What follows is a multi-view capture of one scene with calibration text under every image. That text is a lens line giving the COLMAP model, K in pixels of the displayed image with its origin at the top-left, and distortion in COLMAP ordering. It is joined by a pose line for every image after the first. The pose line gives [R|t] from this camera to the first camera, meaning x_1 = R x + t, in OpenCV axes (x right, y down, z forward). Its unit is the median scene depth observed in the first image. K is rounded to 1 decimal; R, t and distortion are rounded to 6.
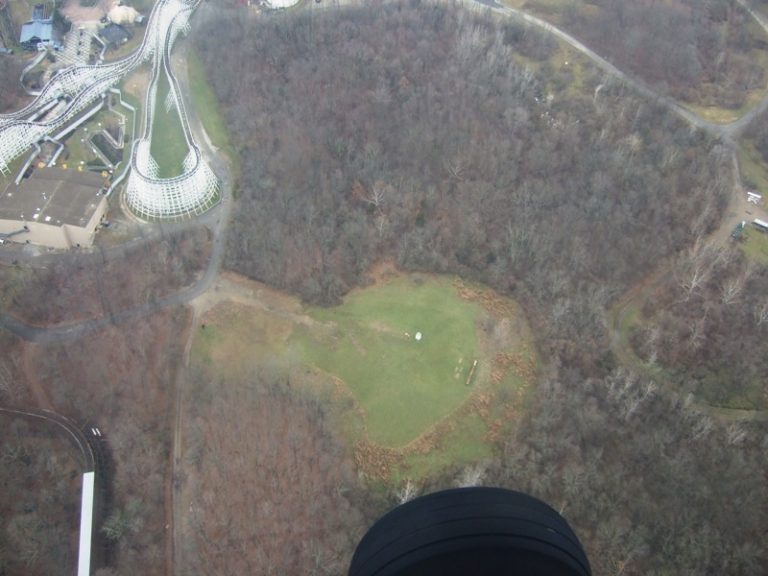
lens RADIAL K [[808.1, 0, 384.0], [0, 808.1, 288.0], [0, 0, 1]] dist [-0.059753, 0.053532]
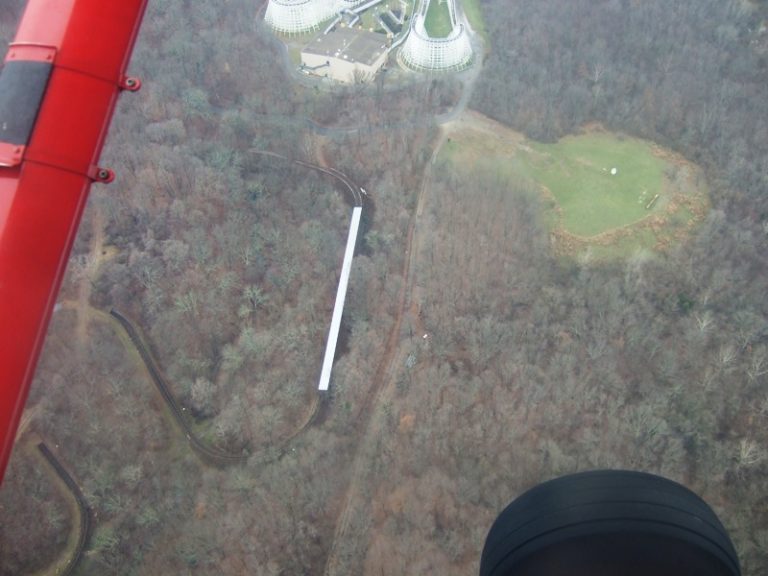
lens RADIAL K [[808.1, 0, 384.0], [0, 808.1, 288.0], [0, 0, 1]] dist [-0.059753, 0.053532]
pose [[0.957938, 0.171212, -0.230308, 0.017662], [-0.176180, 0.984357, -0.001021, 0.281814], [0.226531, 0.041554, 0.973117, -0.275434]]
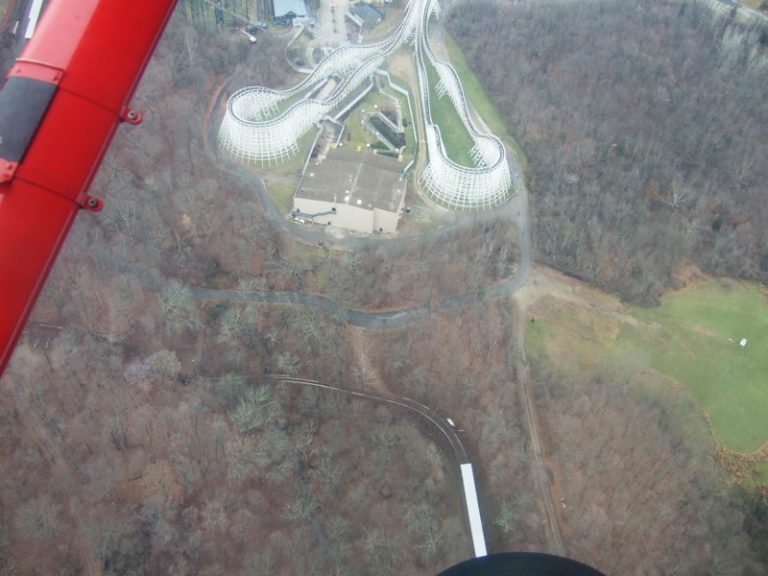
lens RADIAL K [[808.1, 0, 384.0], [0, 808.1, 288.0], [0, 0, 1]] dist [-0.059753, 0.053532]
pose [[0.998242, 0.056920, -0.016546, -0.363778], [-0.056412, 0.997966, 0.029707, -0.011339], [0.018203, -0.028721, 0.999422, -0.004586]]
